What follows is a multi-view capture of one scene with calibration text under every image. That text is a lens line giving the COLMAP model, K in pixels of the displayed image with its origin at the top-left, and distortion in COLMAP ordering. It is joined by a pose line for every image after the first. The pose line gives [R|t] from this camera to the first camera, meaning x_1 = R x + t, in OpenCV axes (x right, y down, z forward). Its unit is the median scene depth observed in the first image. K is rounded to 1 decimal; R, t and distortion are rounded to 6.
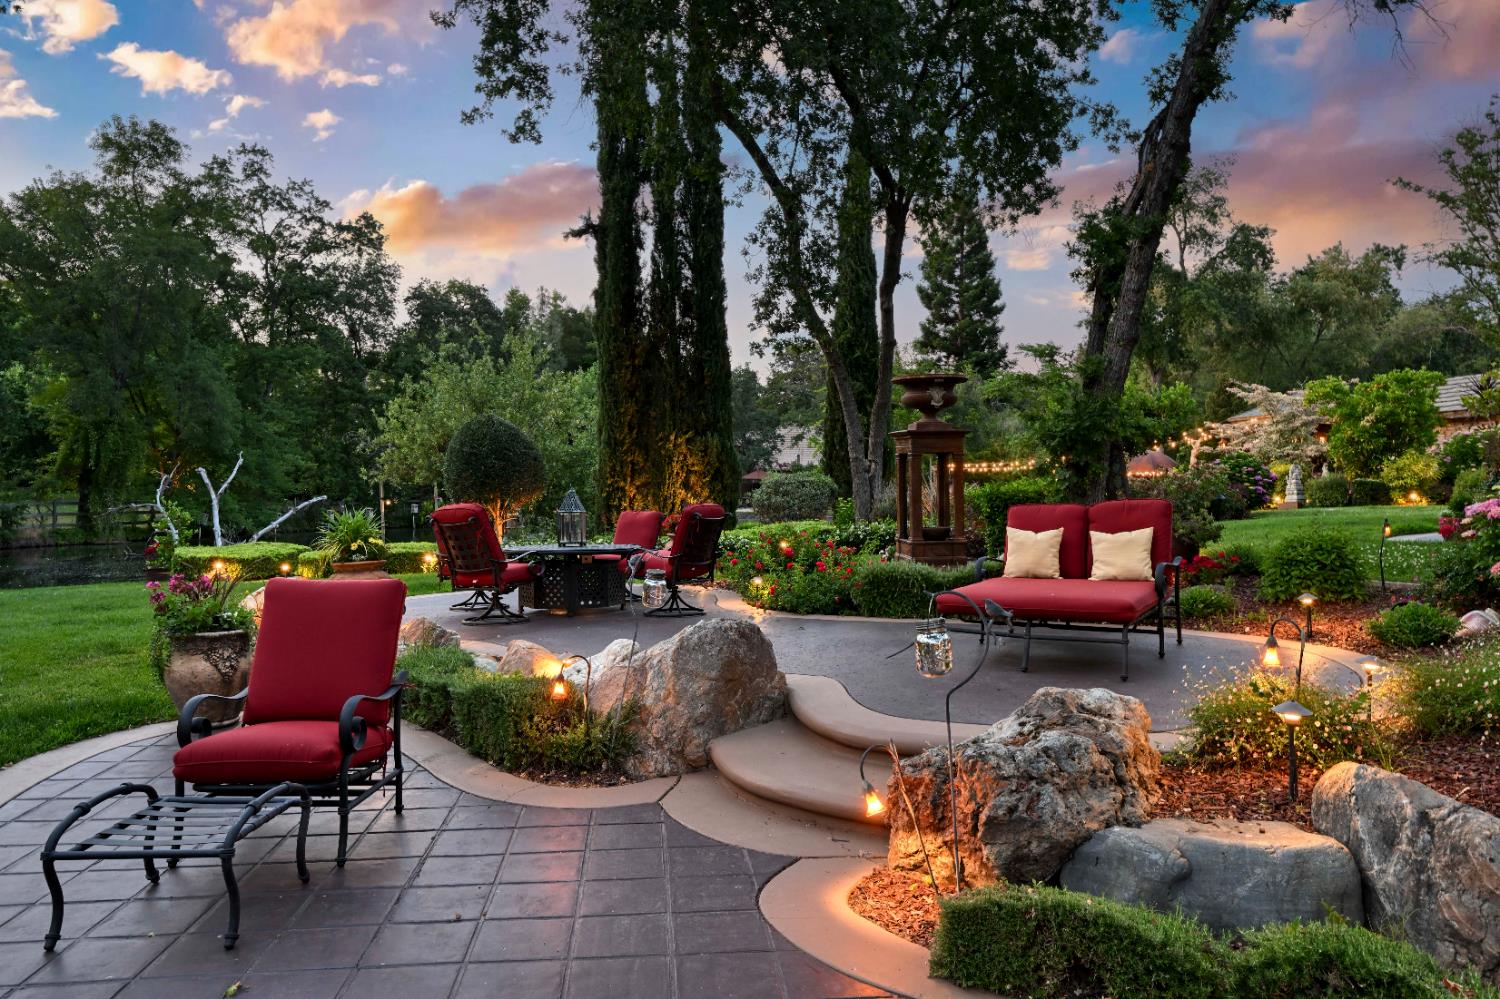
lens RADIAL K [[987.5, 0, 750.0], [0, 987.5, 499.5], [0, 0, 1]] dist [0.000035, 0.000188]
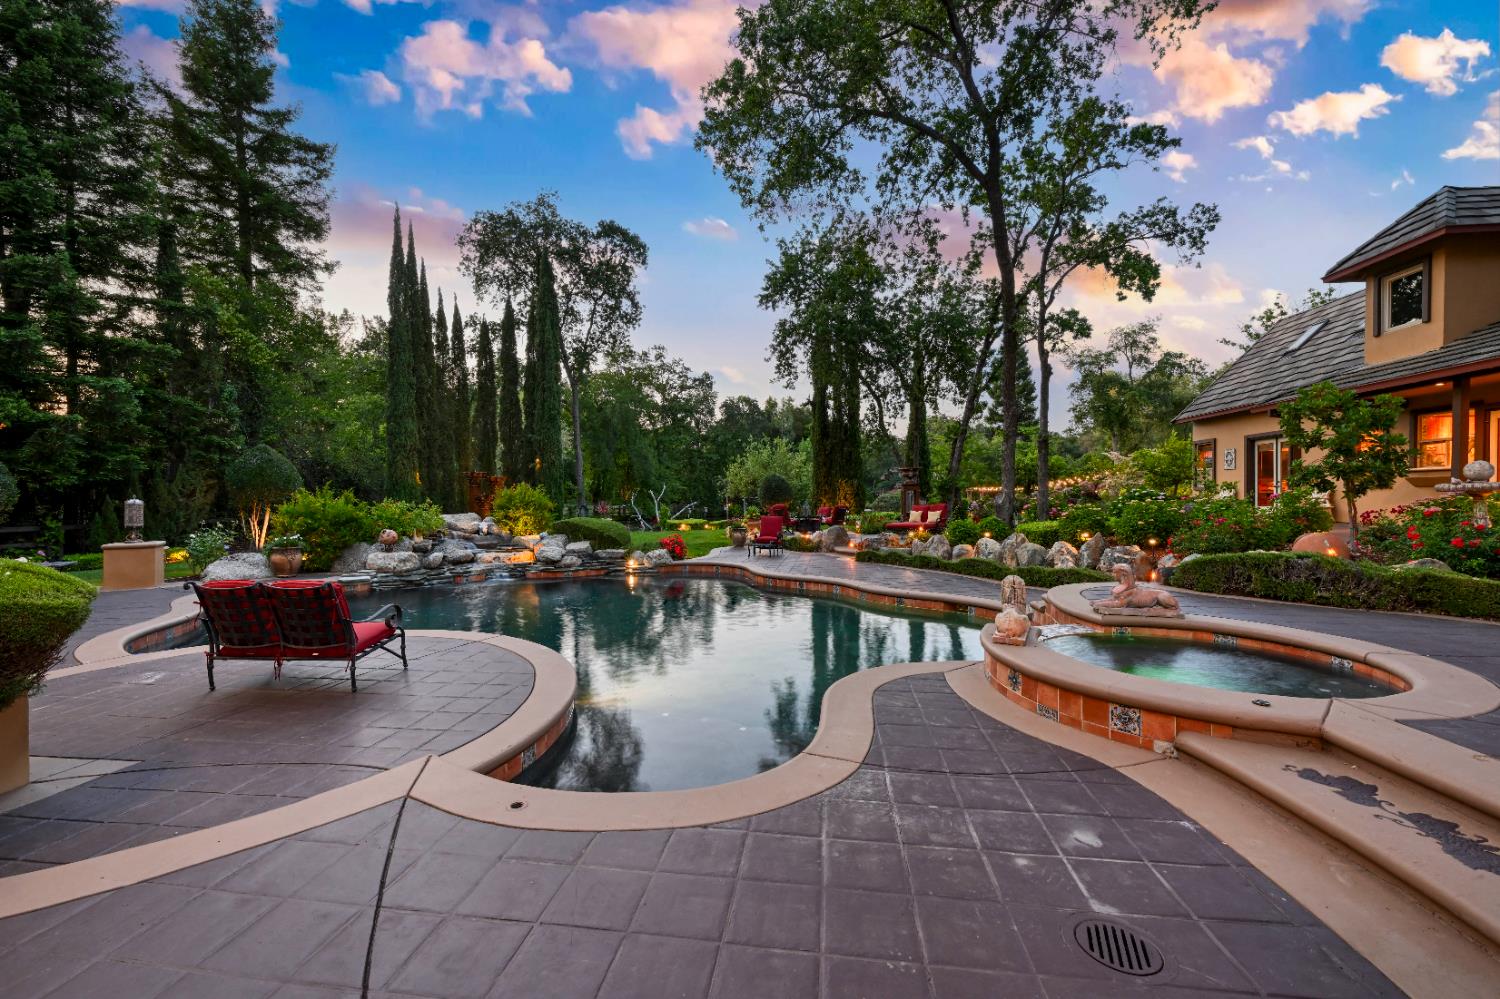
lens RADIAL K [[587.6, 0, 750.0], [0, 587.6, 499.5], [0, 0, 1]] dist [0.000758, 0.000021]
pose [[0.967767, 0.001354, -0.251844, 0.033069], [-0.003261, 0.999969, -0.007153, 0.000373], [0.251827, 0.007744, 0.967741, -0.229088]]
